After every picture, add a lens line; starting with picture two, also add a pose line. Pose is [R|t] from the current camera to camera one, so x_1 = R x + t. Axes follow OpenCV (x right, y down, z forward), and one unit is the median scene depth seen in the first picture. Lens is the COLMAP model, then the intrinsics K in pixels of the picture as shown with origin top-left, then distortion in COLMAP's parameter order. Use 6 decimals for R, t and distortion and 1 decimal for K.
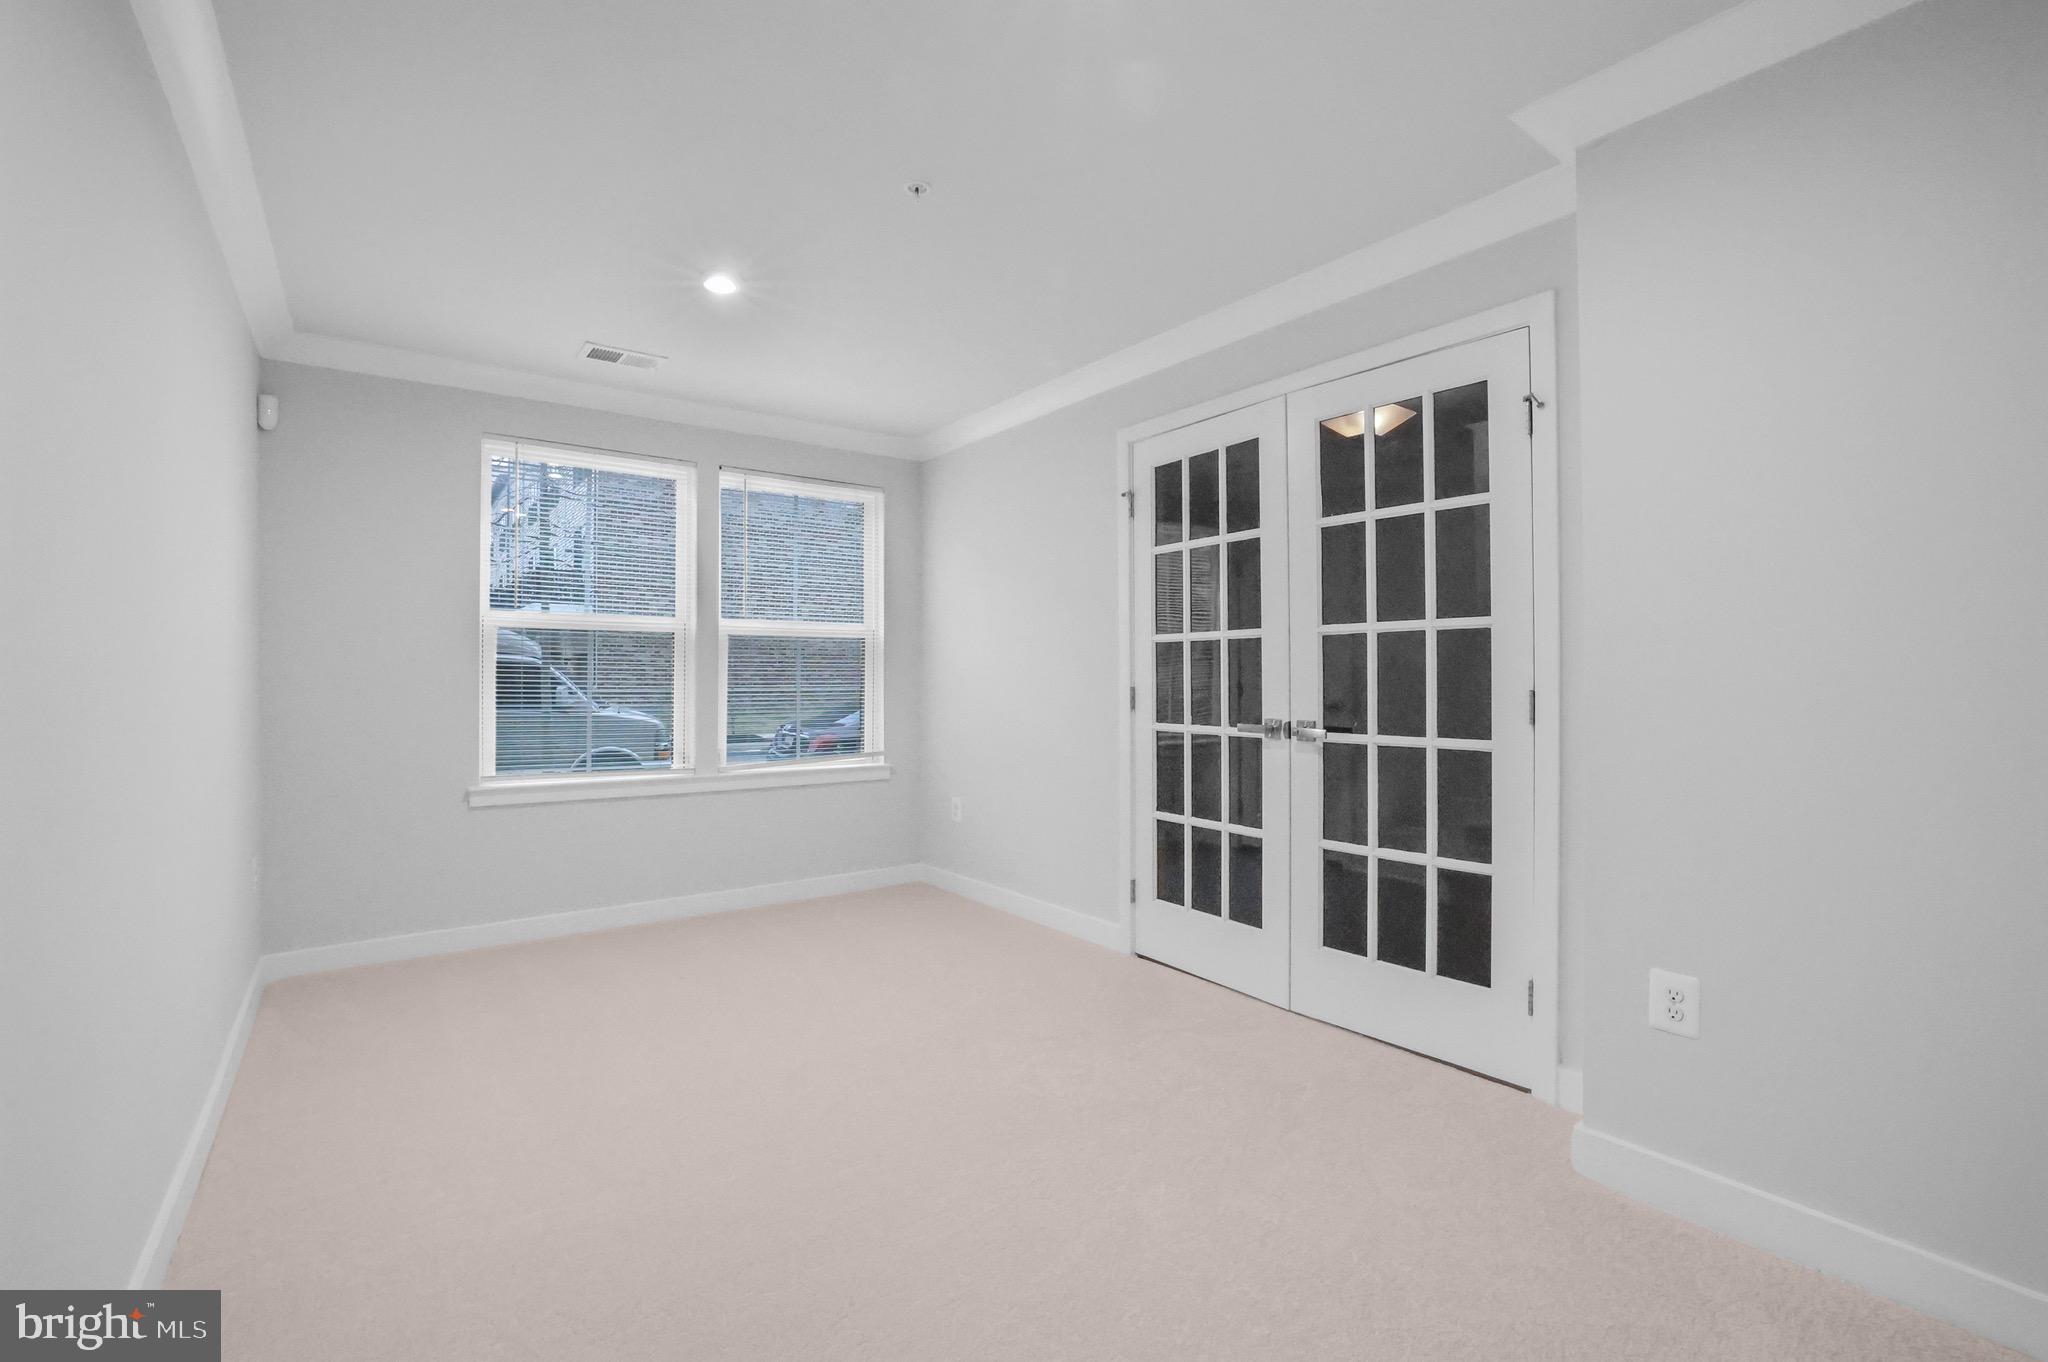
lens RADIAL K [[904.7, 0, 1035.4], [0, 904.7, 670.0], [0, 0, 1]] dist [-0.012325, 0.000884]
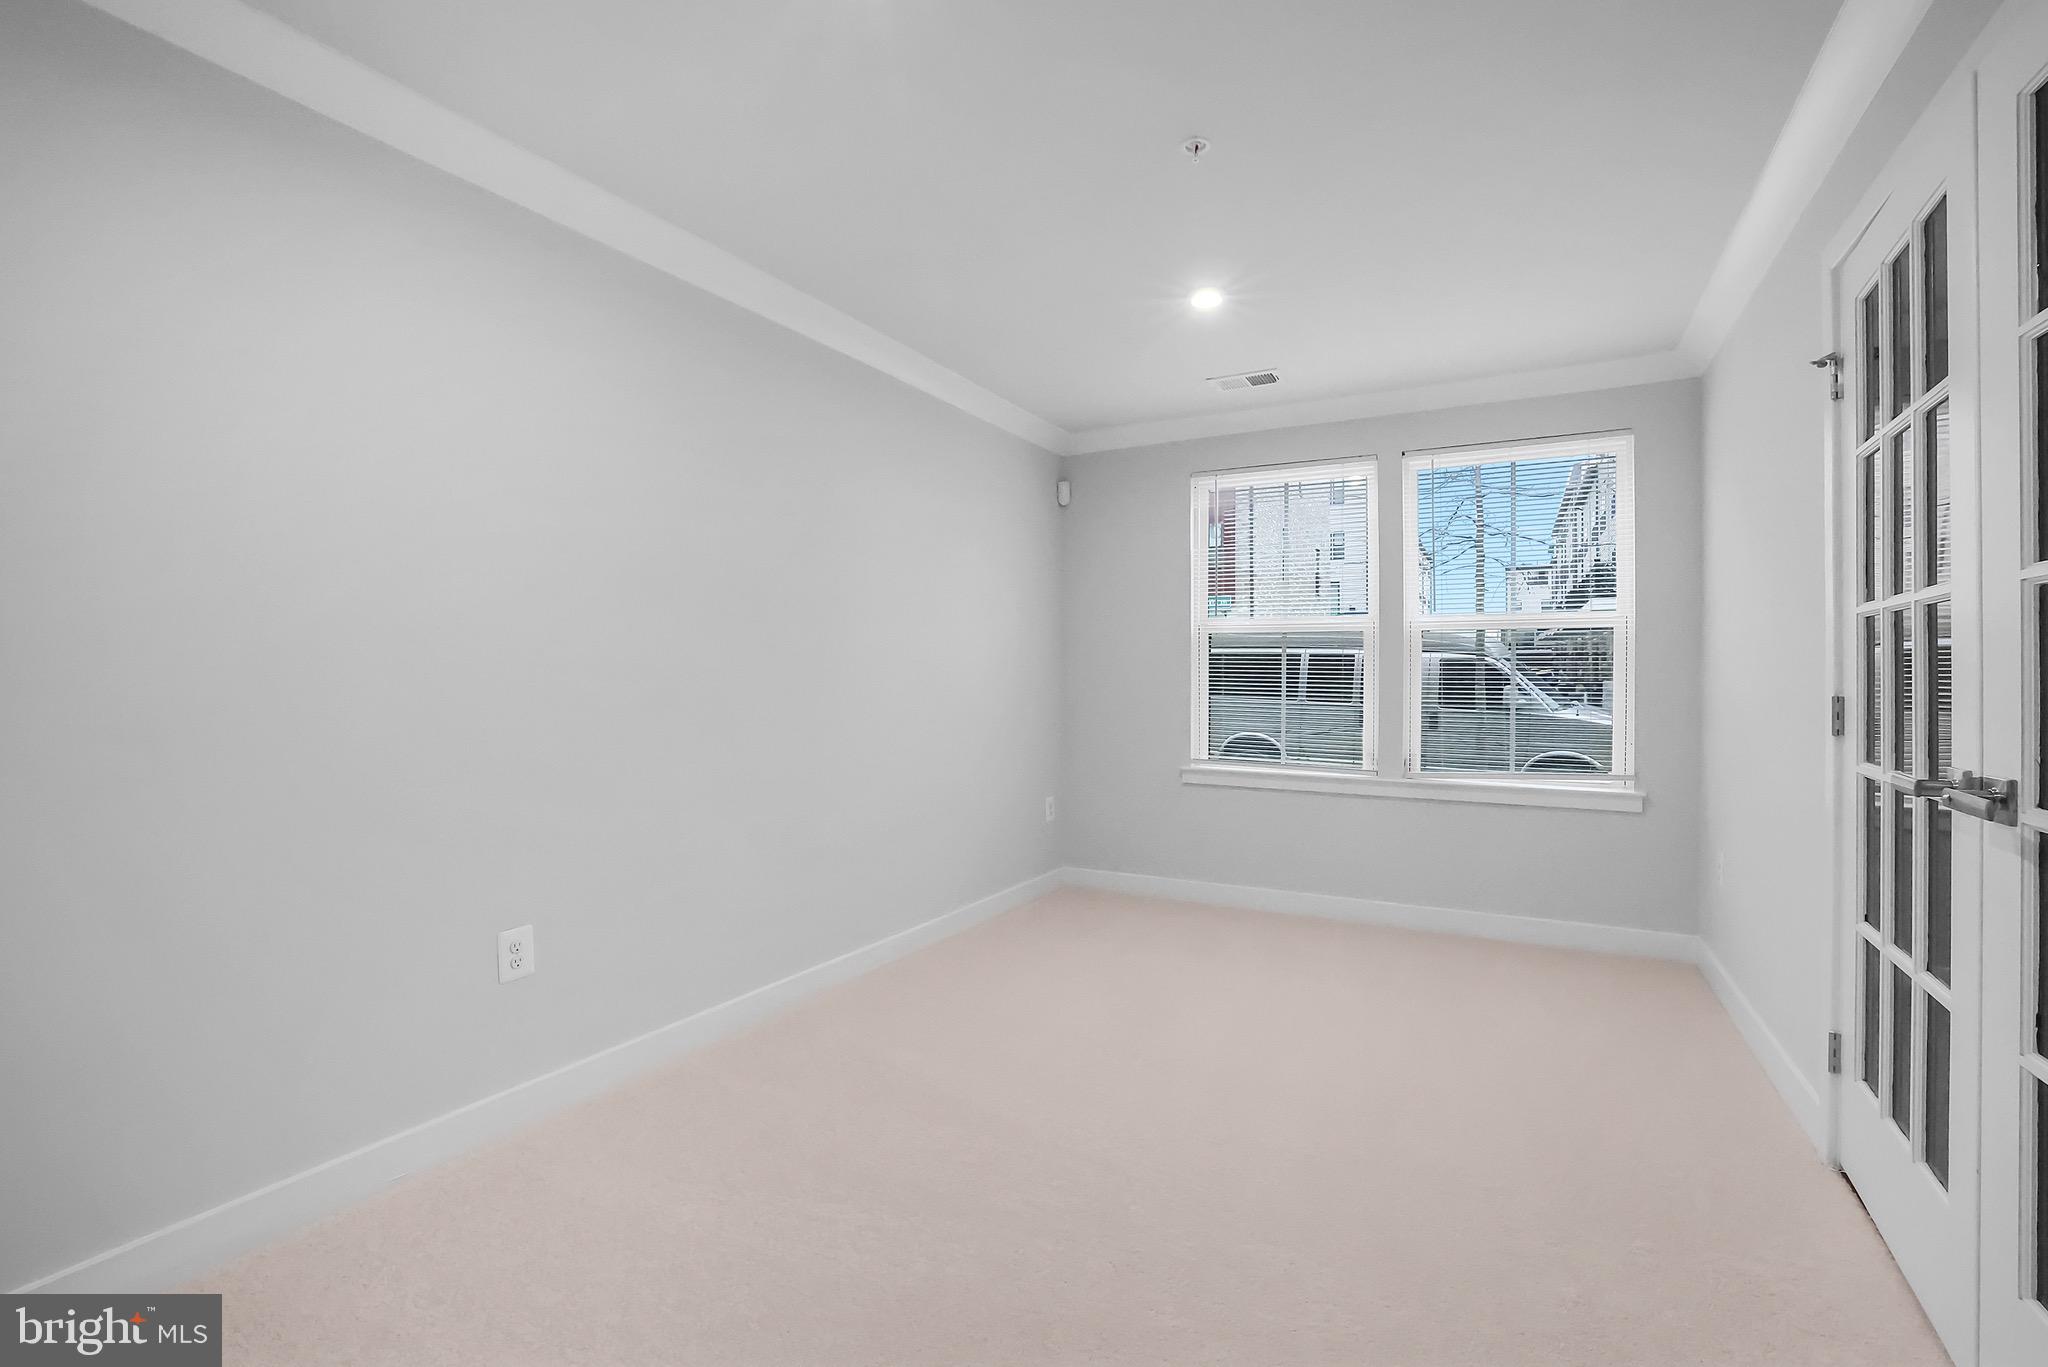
lens RADIAL K [[904.7, 0, 1018.2], [0, 904.7, 680.5], [0, 0, 1]] dist [-0.012325, 0.000884]
pose [[0.420783, 0.004682, -0.907149, 0.392877], [0.006192, 0.999949, 0.008033, 0.001490], [0.907140, -0.008997, 0.420732, 0.281327]]
